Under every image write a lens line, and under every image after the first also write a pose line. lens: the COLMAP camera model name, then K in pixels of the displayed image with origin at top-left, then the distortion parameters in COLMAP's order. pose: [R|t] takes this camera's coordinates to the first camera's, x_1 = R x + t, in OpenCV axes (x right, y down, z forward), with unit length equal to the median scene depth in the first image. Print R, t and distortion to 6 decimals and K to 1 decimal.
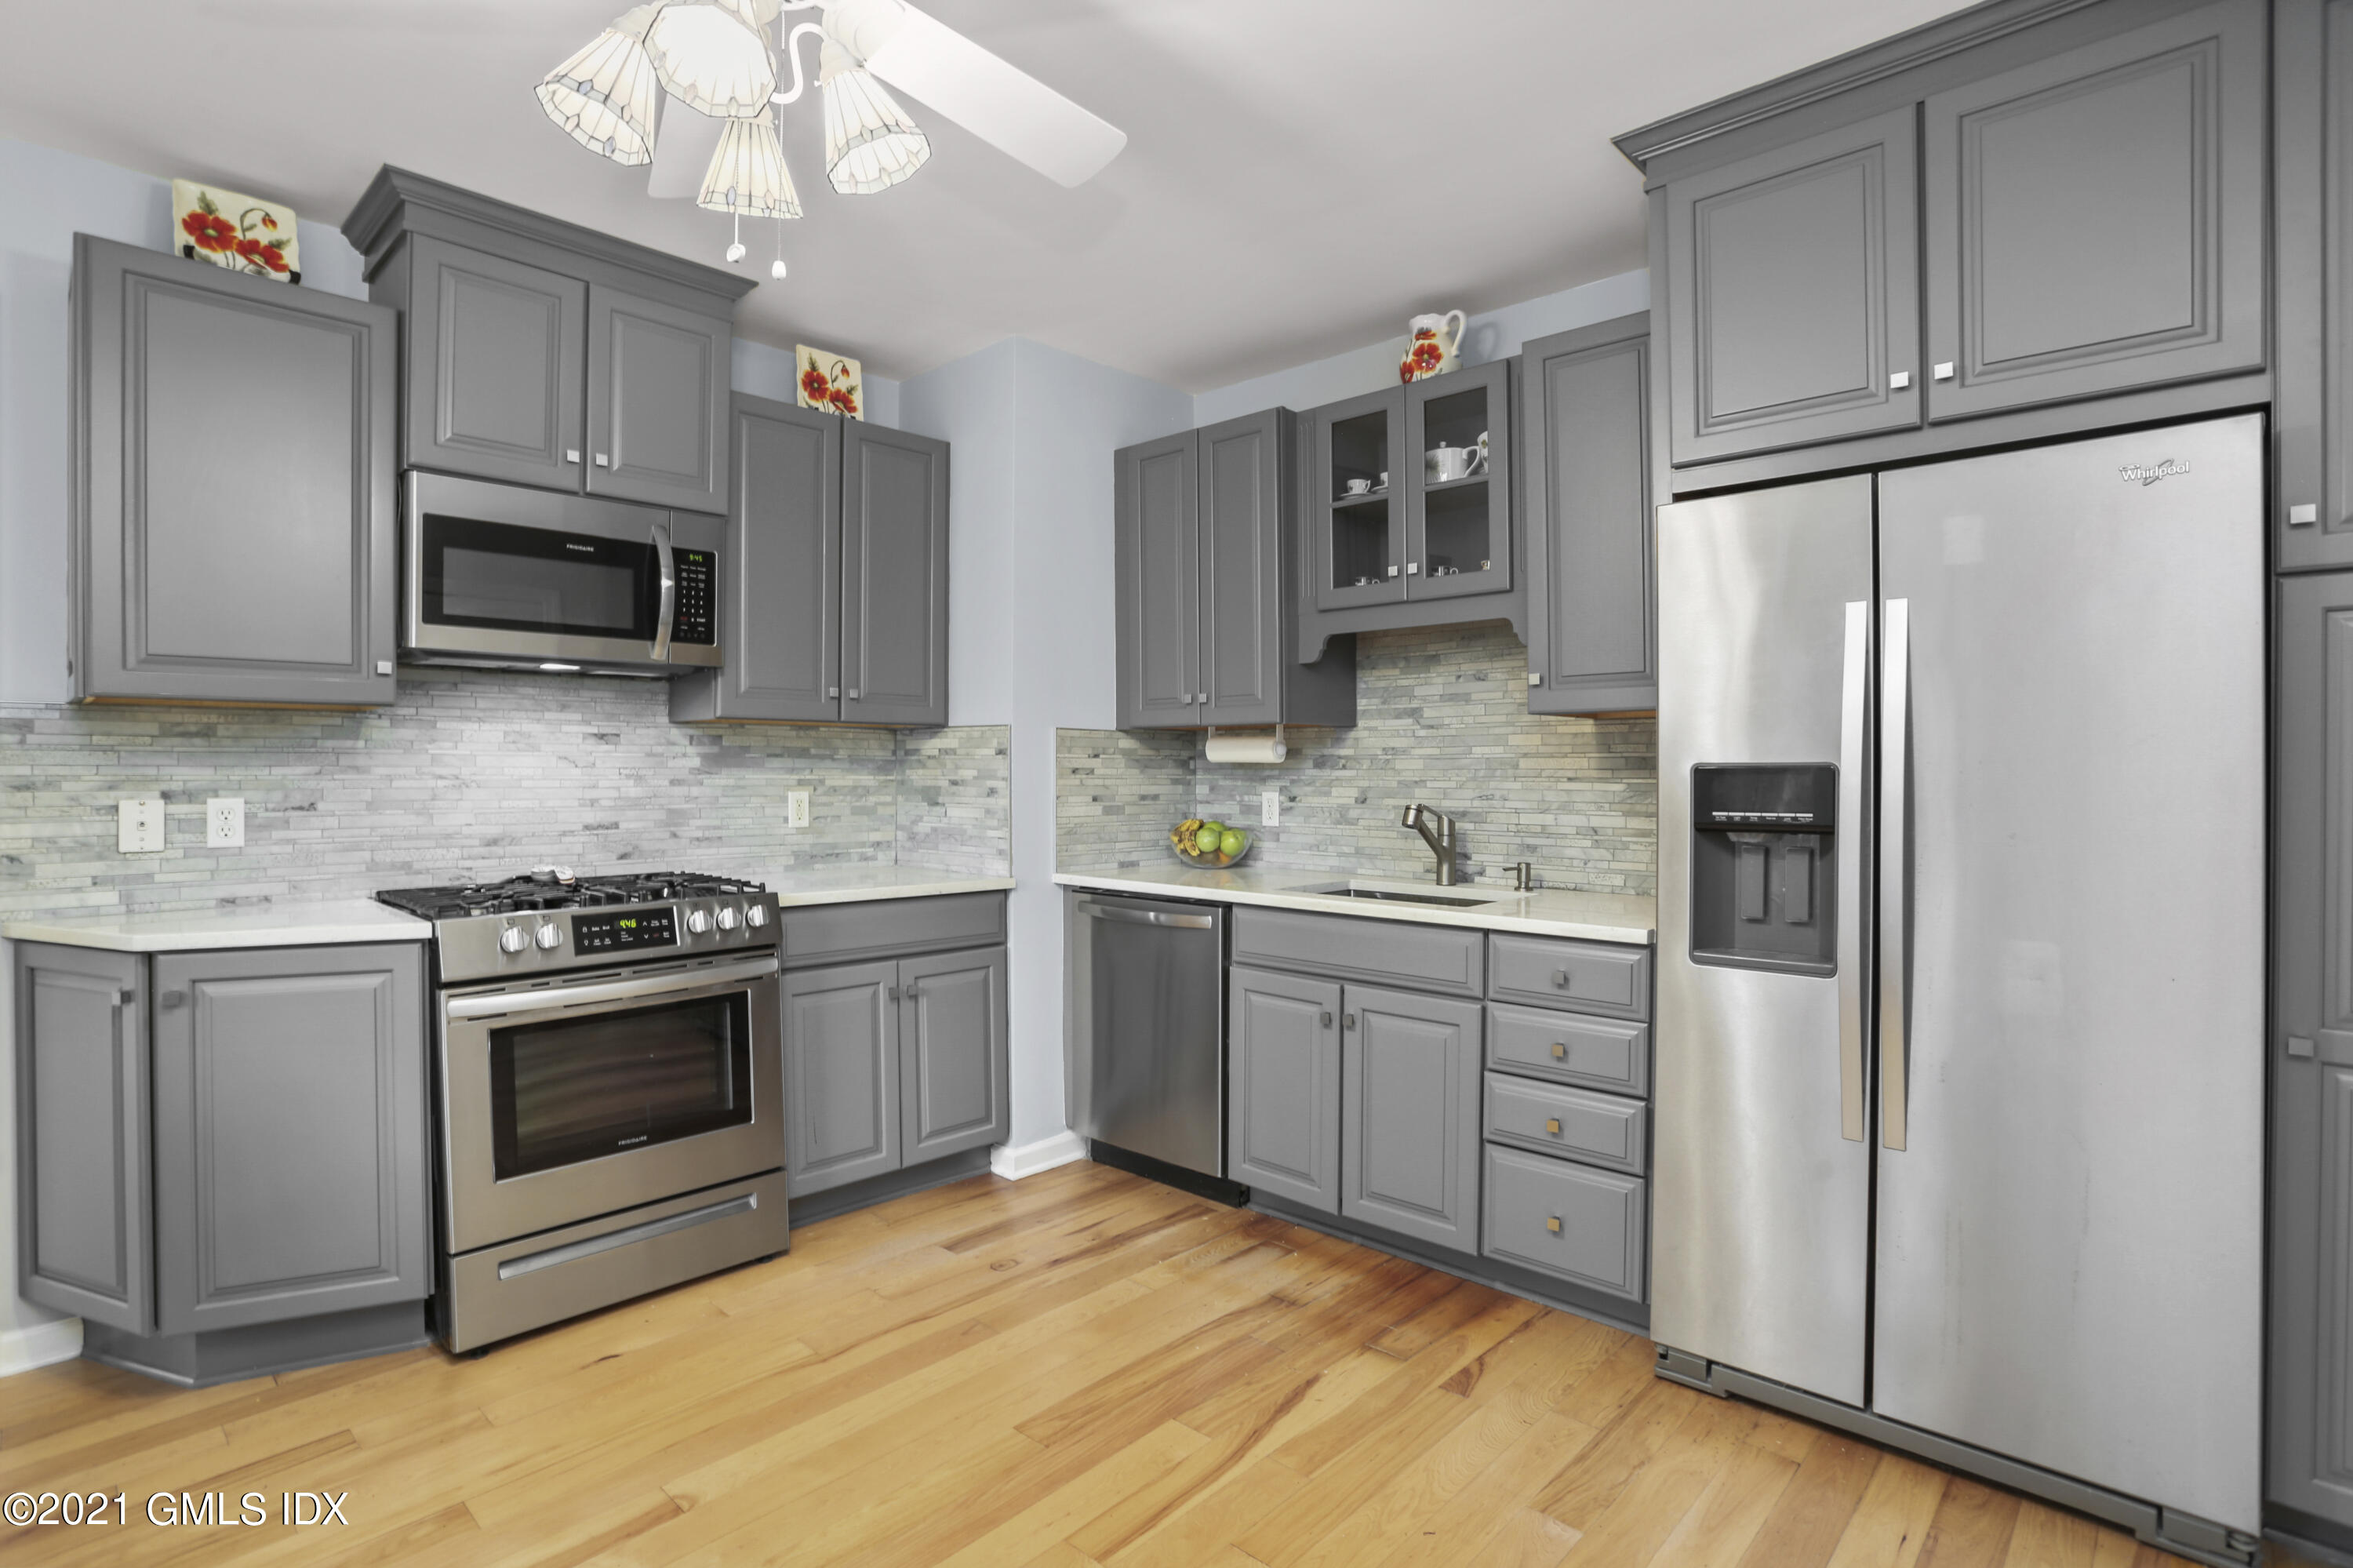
lens RADIAL K [[1160.0, 0, 1173.0], [0, 1160.0, 777.2], [0, 0, 1]] dist [-0.076868, 0.038957]
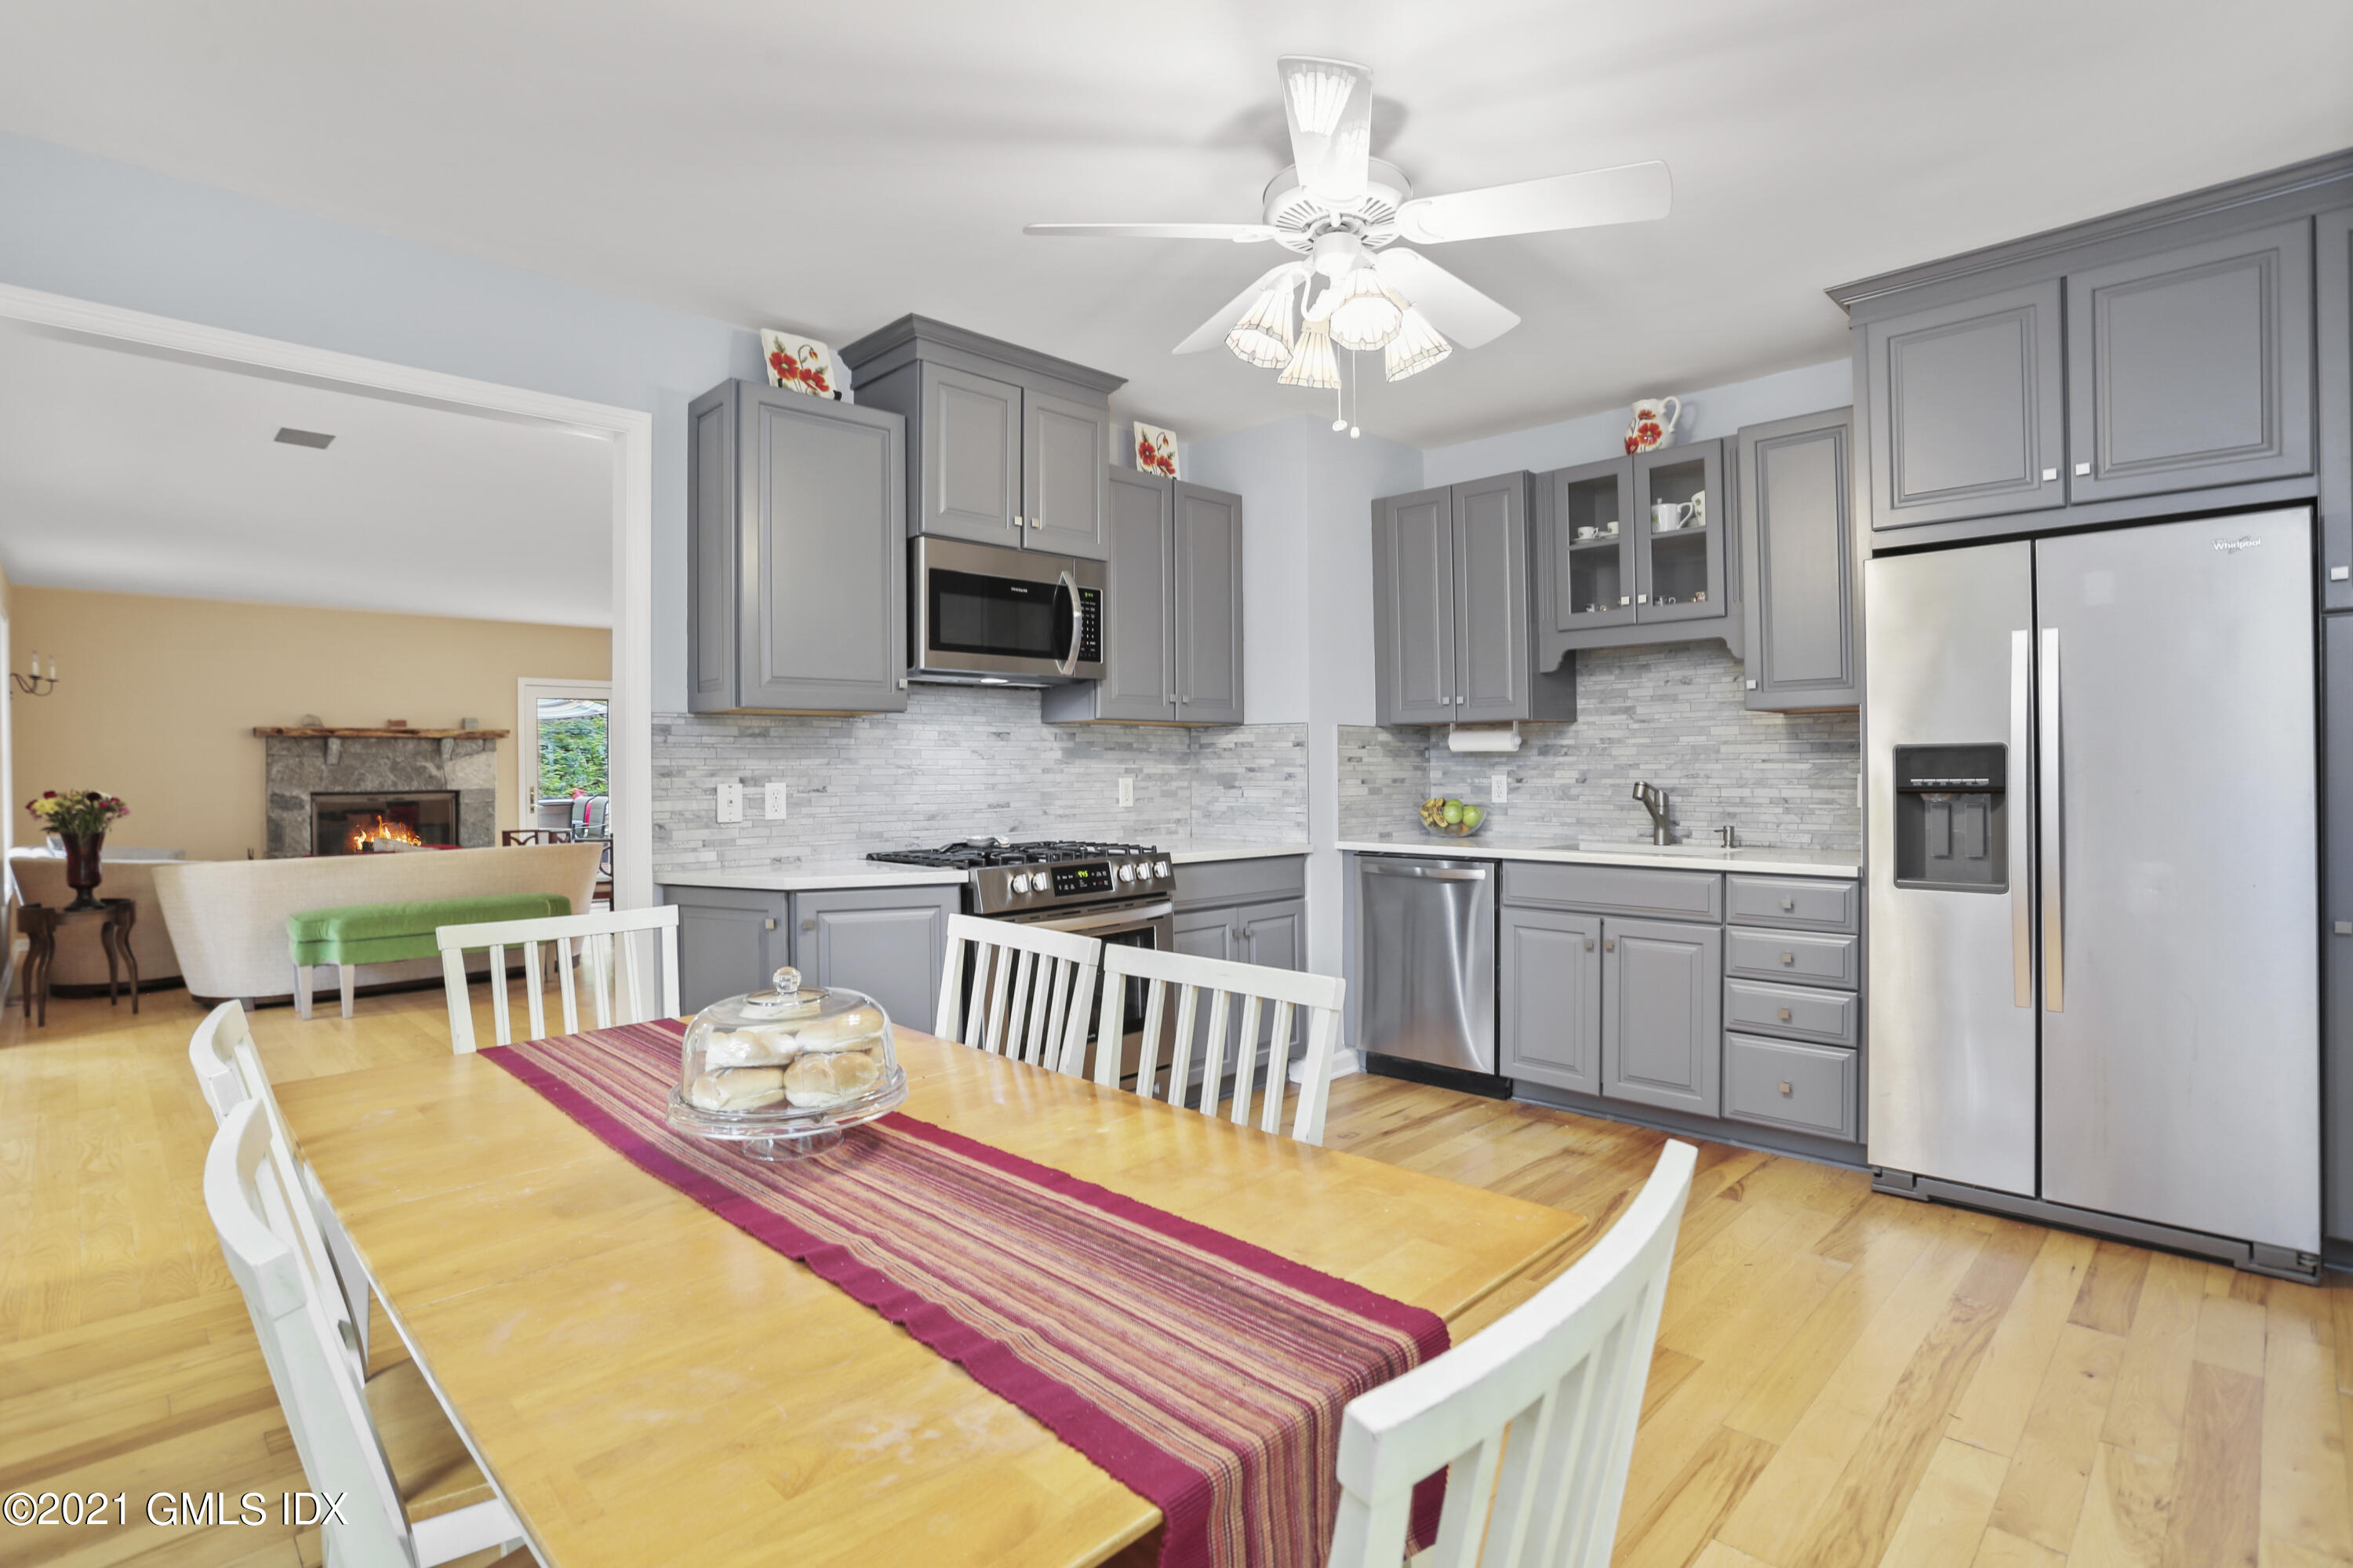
lens RADIAL K [[1163.6, 0, 1177.5], [0, 1163.6, 768.9], [0, 0, 1]] dist [-0.073083, 0.038021]
pose [[0.999507, -0.009502, -0.029921, -0.301171], [0.009336, 0.999940, -0.005695, 0.013340], [0.029973, 0.005412, 0.999536, -0.329384]]
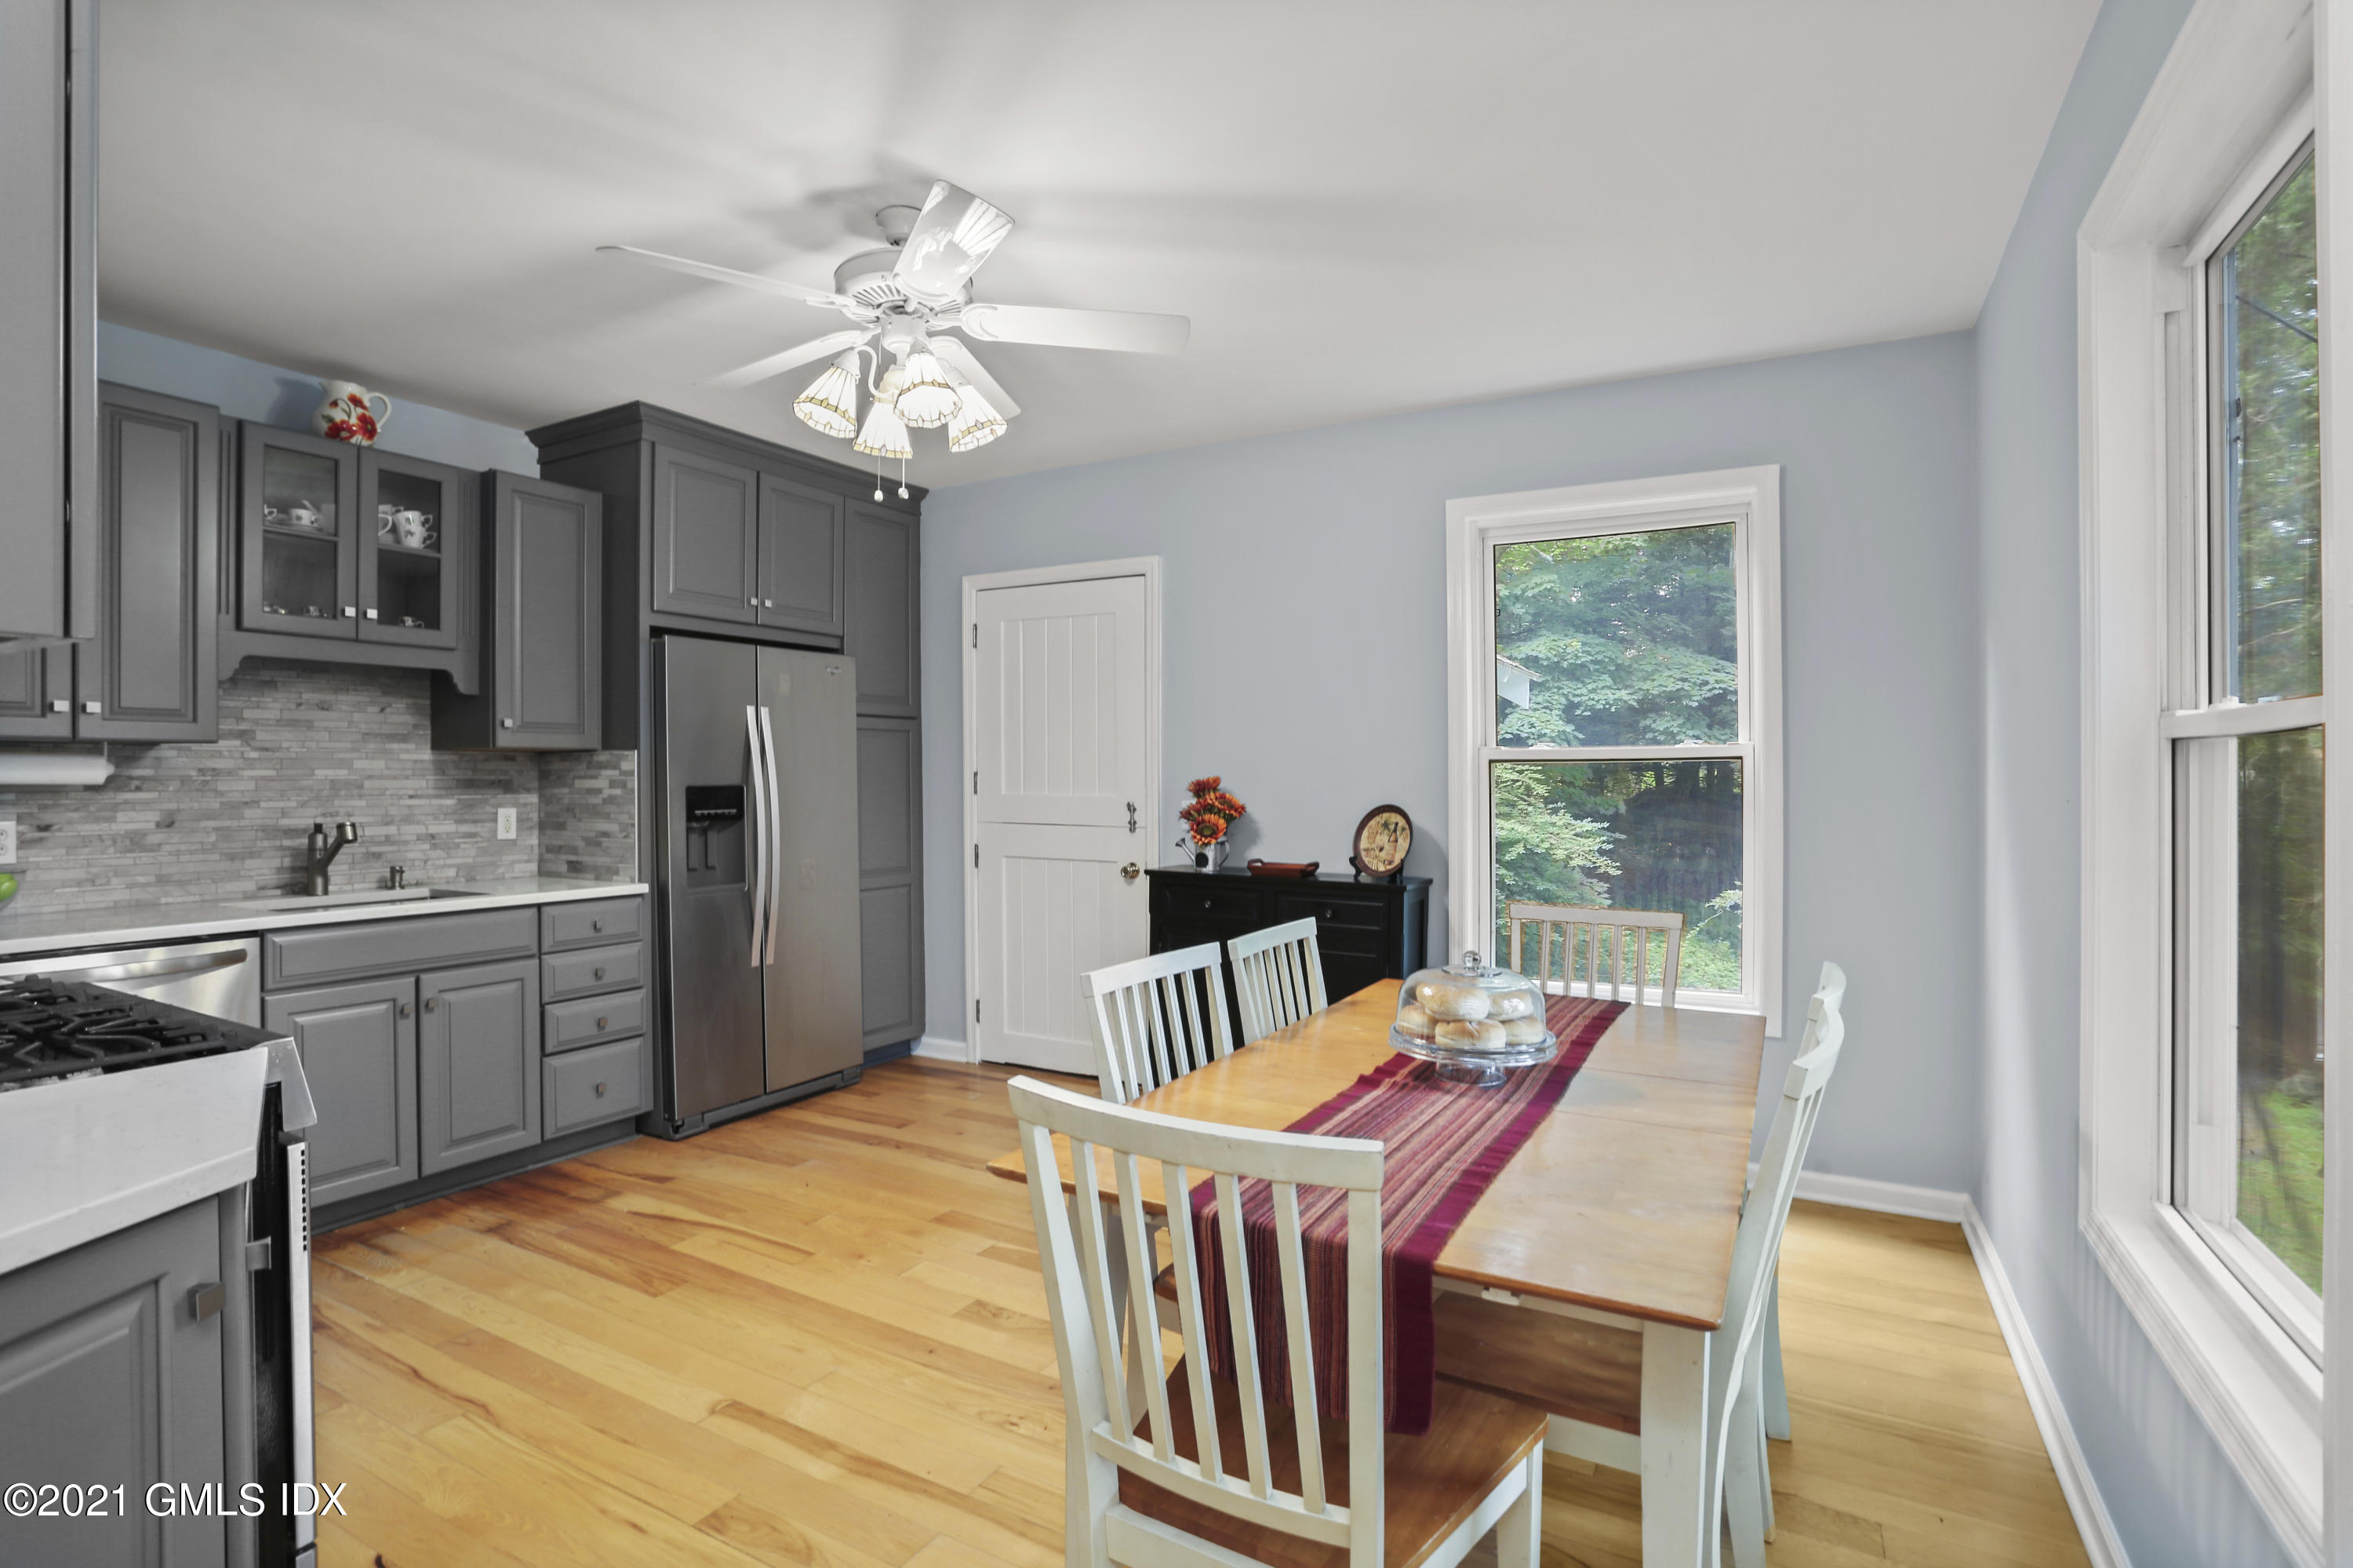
lens RADIAL K [[1160.0, 0, 1173.0], [0, 1160.0, 777.2], [0, 0, 1]] dist [-0.076868, 0.038957]
pose [[-0.248430, 0.000995, 0.968649, -1.163030], [0.009001, 0.999959, 0.001281, -0.015012], [-0.968608, 0.009037, -0.248428, 0.558352]]
